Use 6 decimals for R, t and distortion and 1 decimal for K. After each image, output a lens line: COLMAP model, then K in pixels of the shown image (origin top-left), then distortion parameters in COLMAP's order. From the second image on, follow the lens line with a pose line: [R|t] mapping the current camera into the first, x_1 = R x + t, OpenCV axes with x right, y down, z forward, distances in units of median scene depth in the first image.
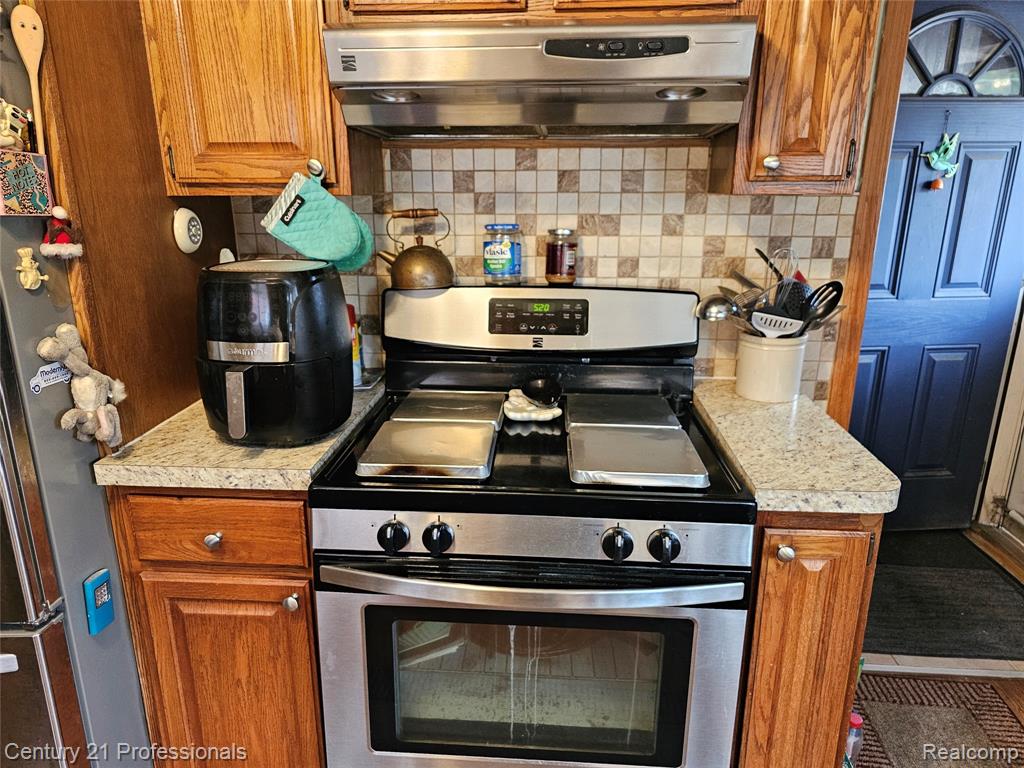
lens RADIAL K [[688.3, 0, 512.5], [0, 688.3, 384.6], [0, 0, 1]] dist [0.044946, -0.025629]
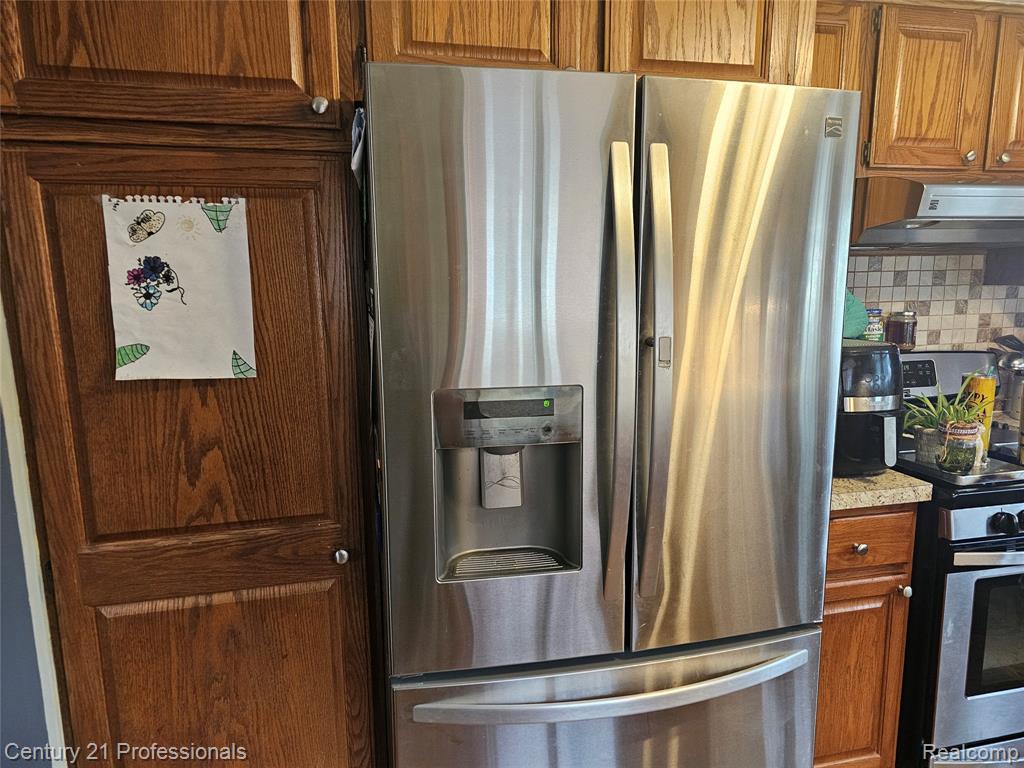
lens RADIAL K [[688.3, 0, 509.0], [0, 688.3, 388.2], [0, 0, 1]] dist [0.044946, -0.025629]
pose [[0.950358, -0.061348, 0.305051, -1.125863], [0.099060, 0.989015, -0.109712, 0.001595], [-0.294970, 0.134484, 0.945995, -0.071338]]
